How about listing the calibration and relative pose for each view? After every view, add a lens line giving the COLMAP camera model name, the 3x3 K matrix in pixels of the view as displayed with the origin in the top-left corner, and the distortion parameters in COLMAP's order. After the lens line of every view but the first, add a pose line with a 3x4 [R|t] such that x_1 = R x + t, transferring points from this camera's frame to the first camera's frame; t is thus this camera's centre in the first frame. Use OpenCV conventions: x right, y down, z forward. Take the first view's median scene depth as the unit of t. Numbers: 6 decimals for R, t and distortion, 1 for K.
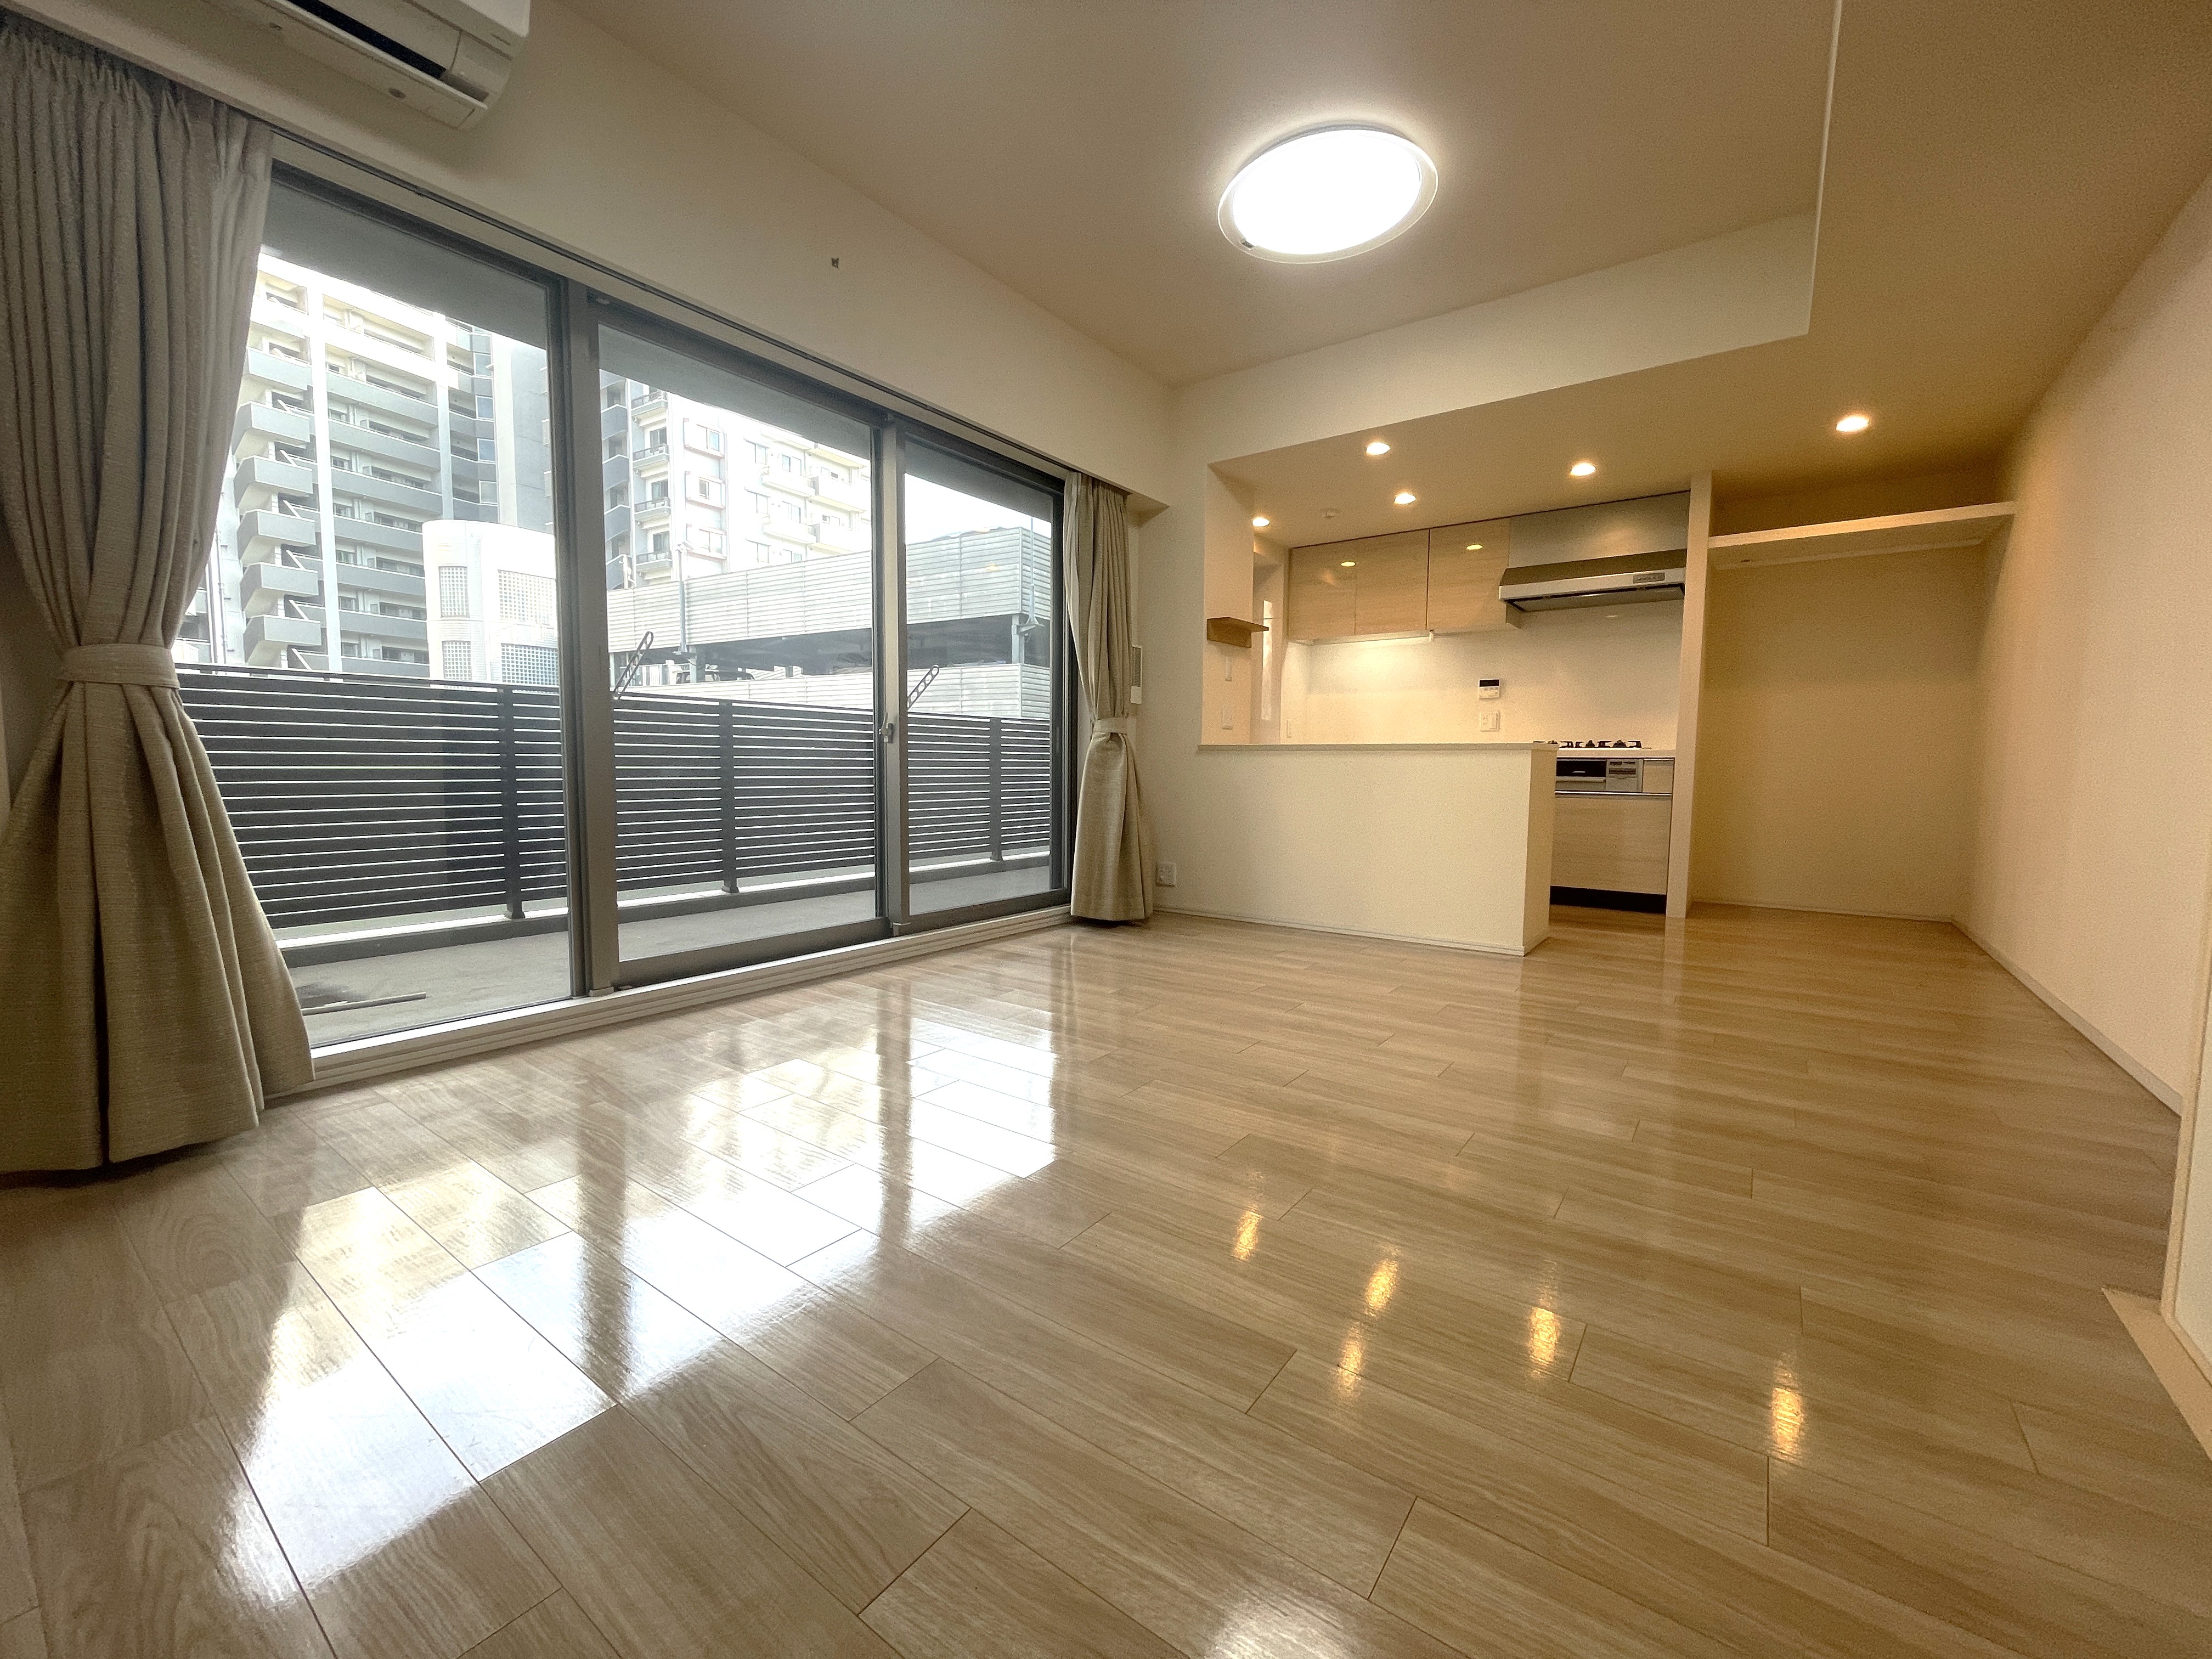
lens RADIAL K [[890.8, 0, 1100.9], [0, 890.8, 827.4], [0, 0, 1]] dist [-0.000413, -0.000097]
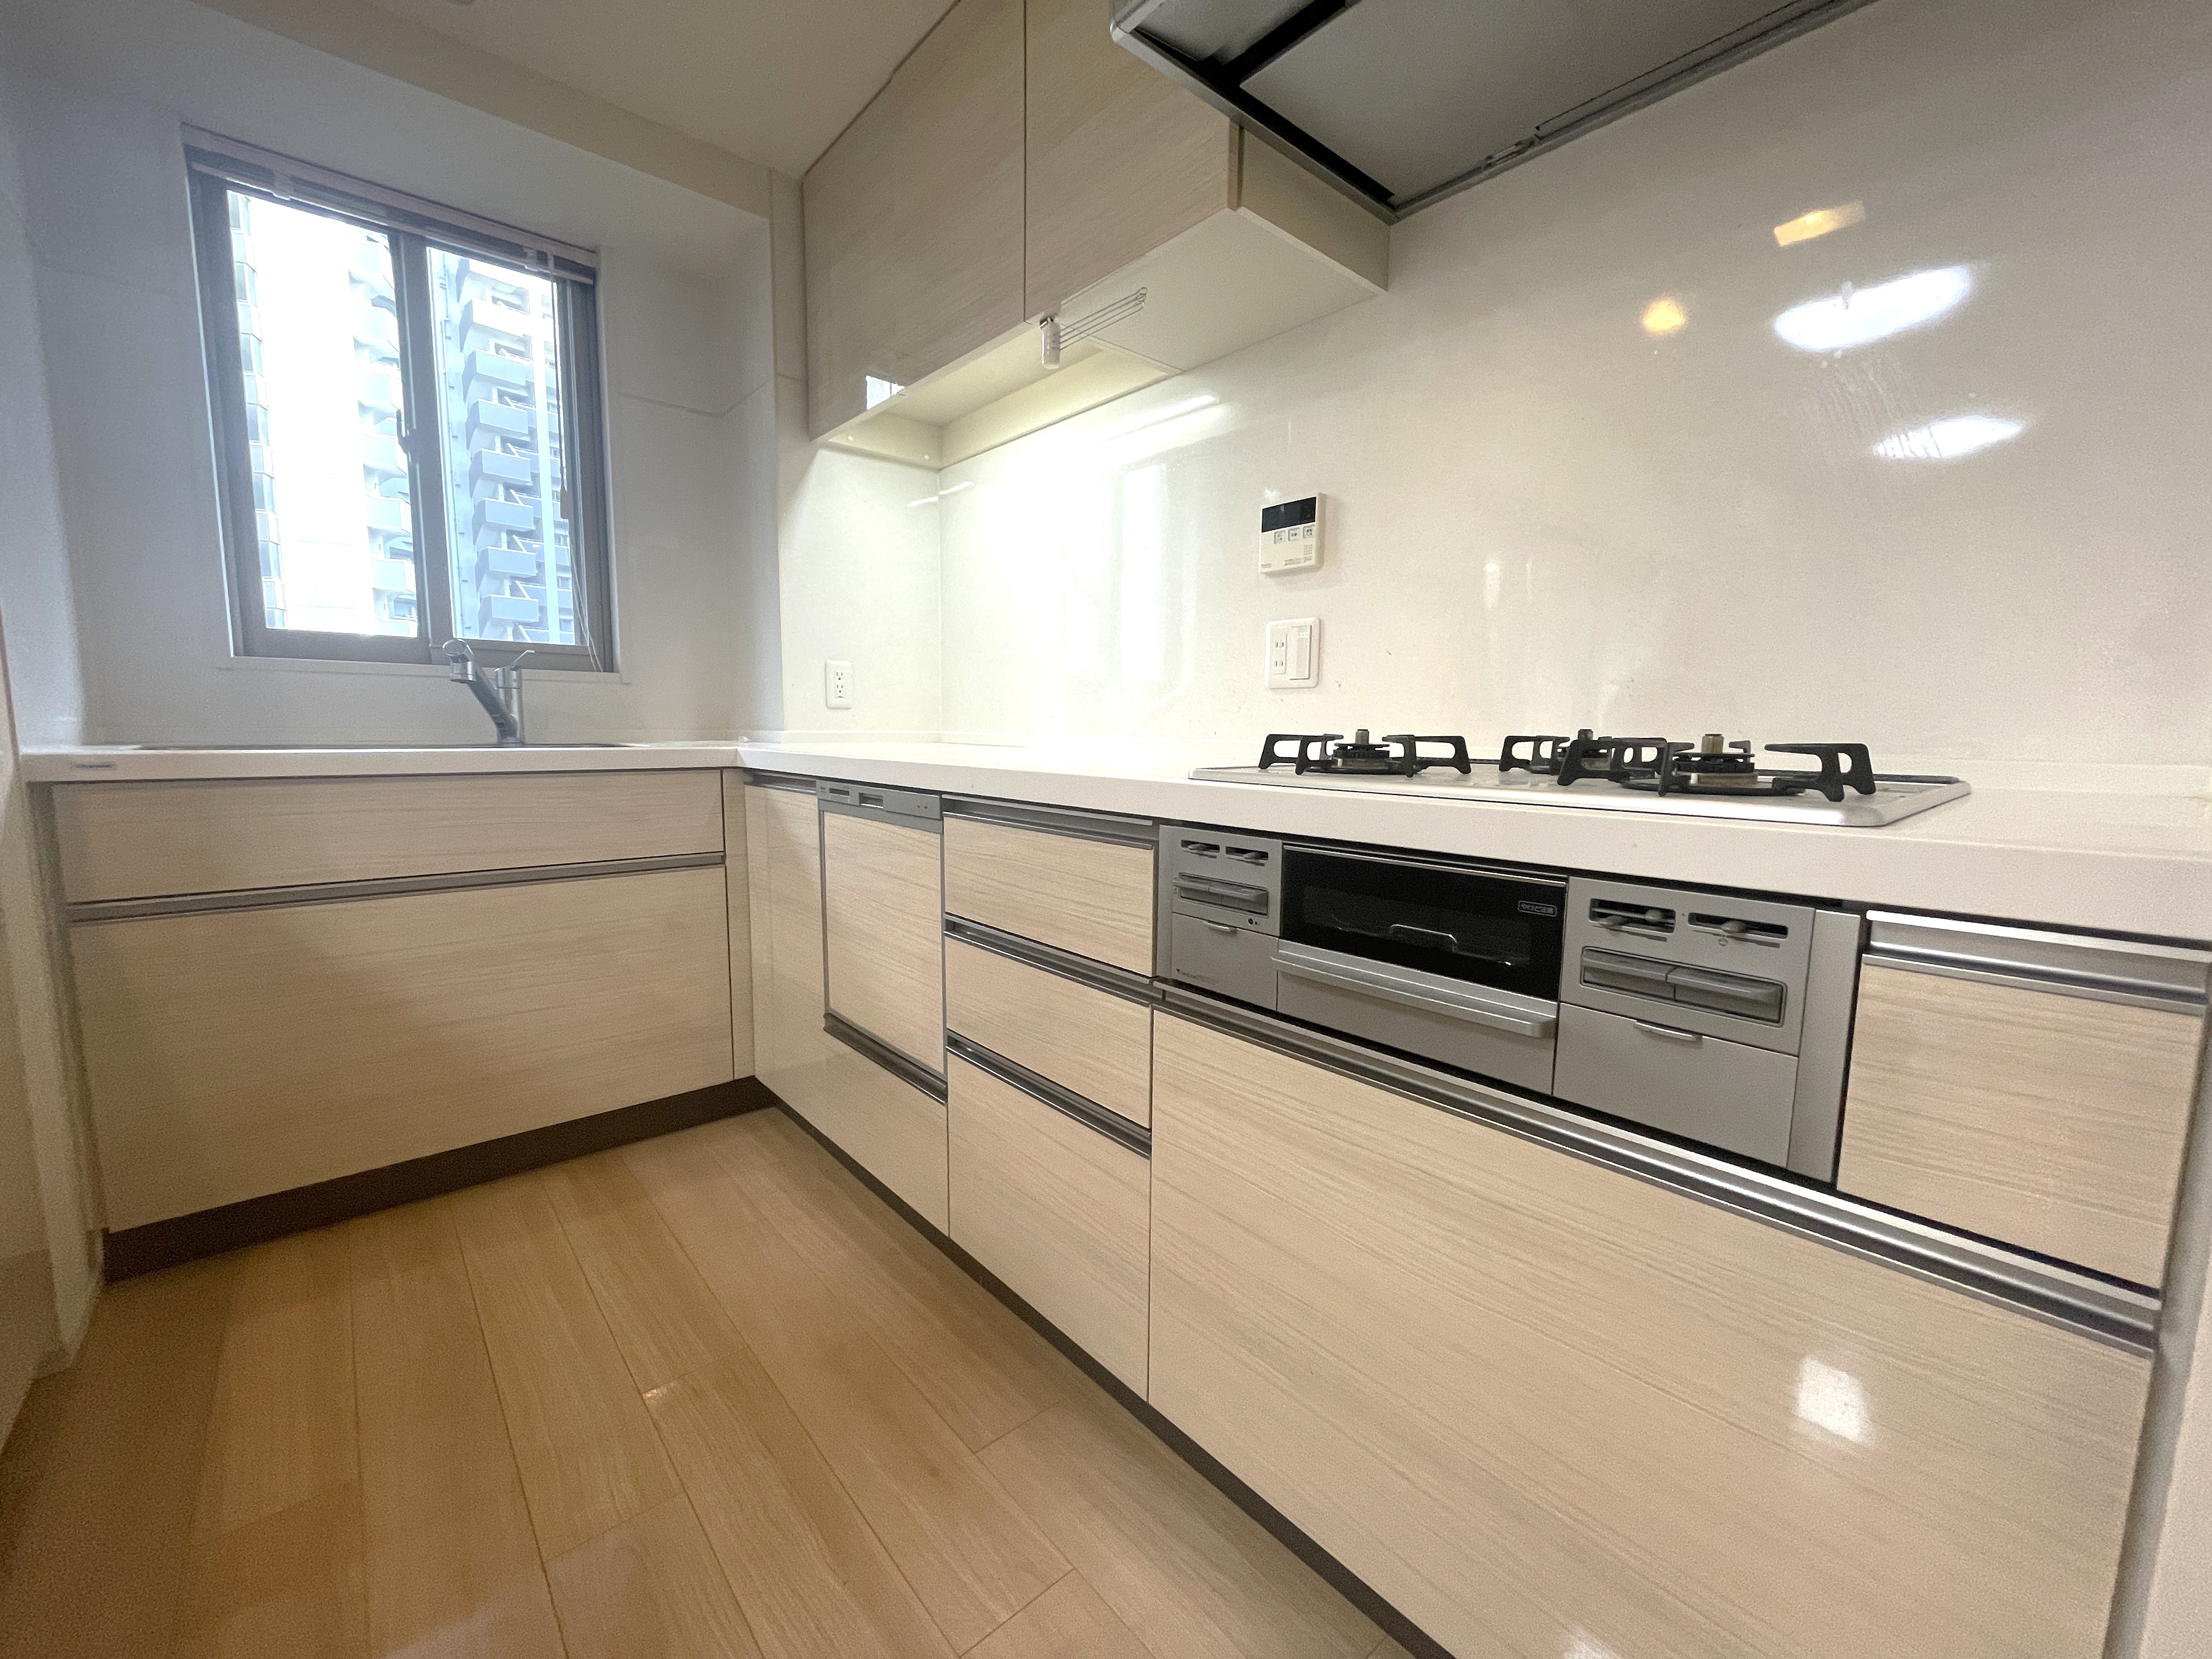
lens RADIAL K [[890.8, 0, 1096.1], [0, 890.8, 824.7], [0, 0, 1]] dist [-0.000413, -0.000097]
pose [[0.973571, 0.029619, -0.226454, 0.075673], [-0.021999, 0.999106, 0.036102, -0.012653], [0.227321, -0.030167, 0.973353, 0.121602]]
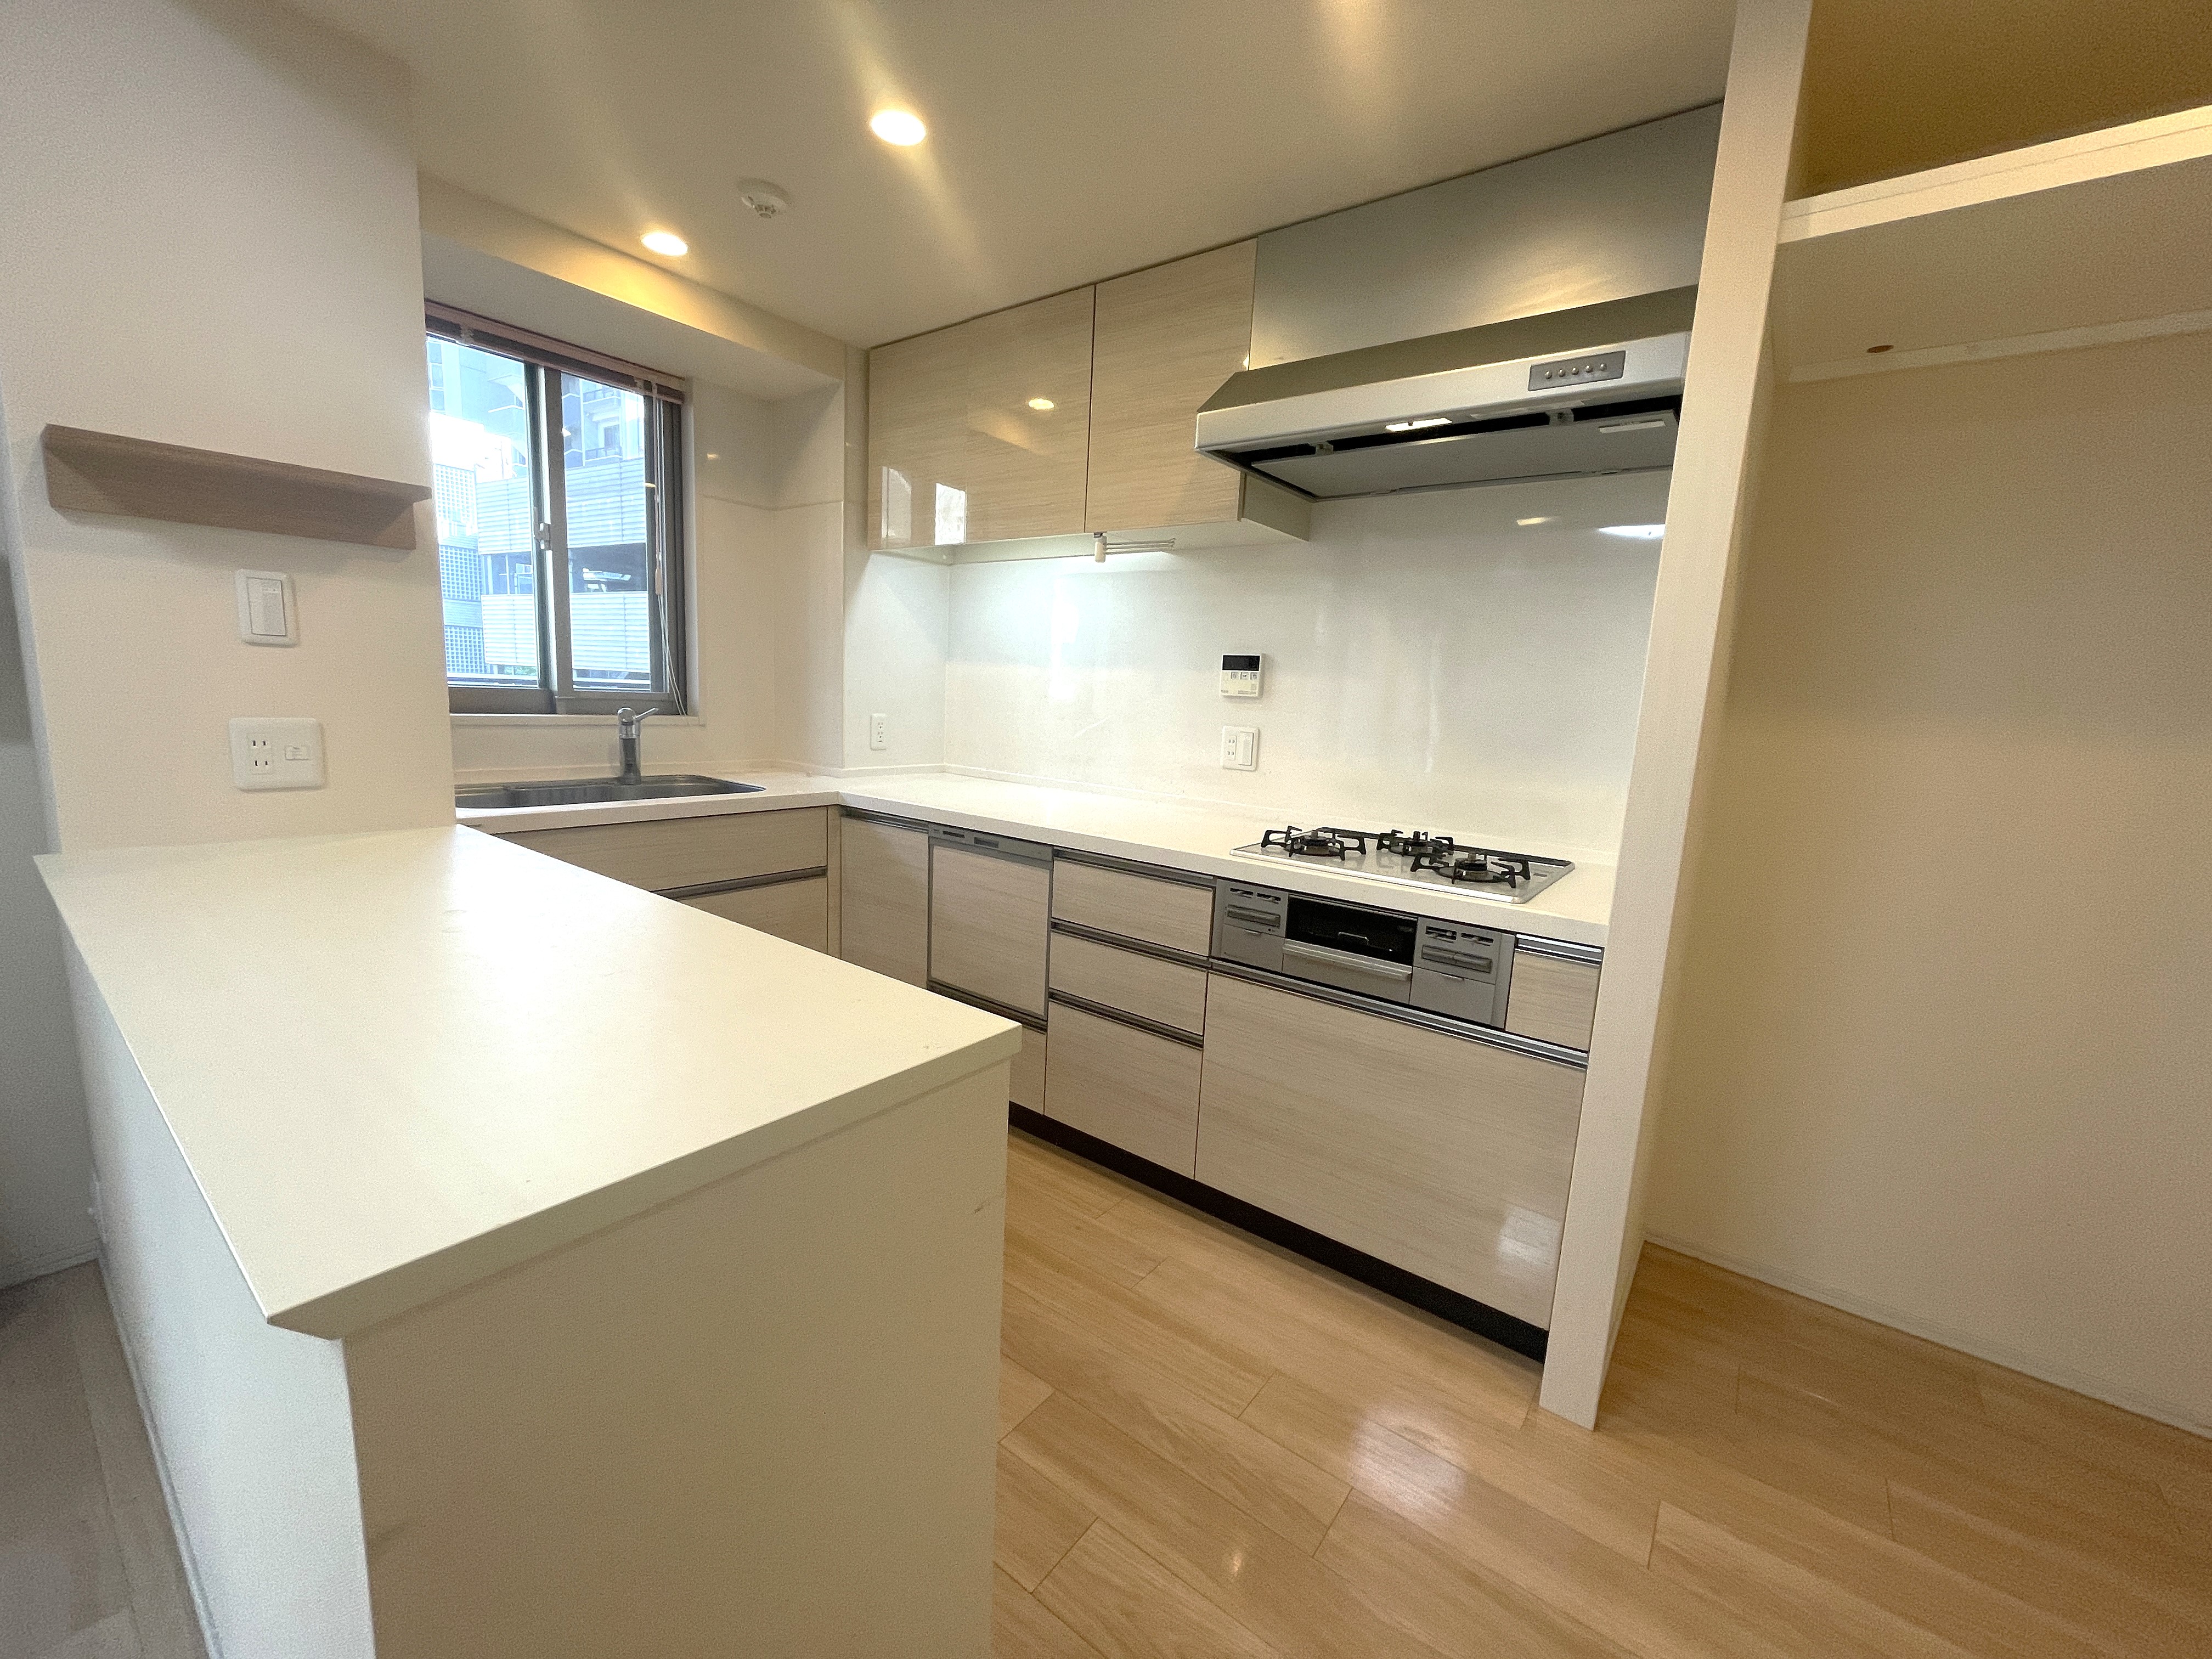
lens RADIAL K [[890.8, 0, 1104.6], [0, 890.8, 822.5], [0, 0, 1]] dist [-0.000413, -0.000097]
pose [[0.998937, 0.044455, -0.012220, 0.064326], [-0.043446, 0.996373, 0.073161, -0.019151], [0.015428, -0.072553, 0.997245, 0.093814]]
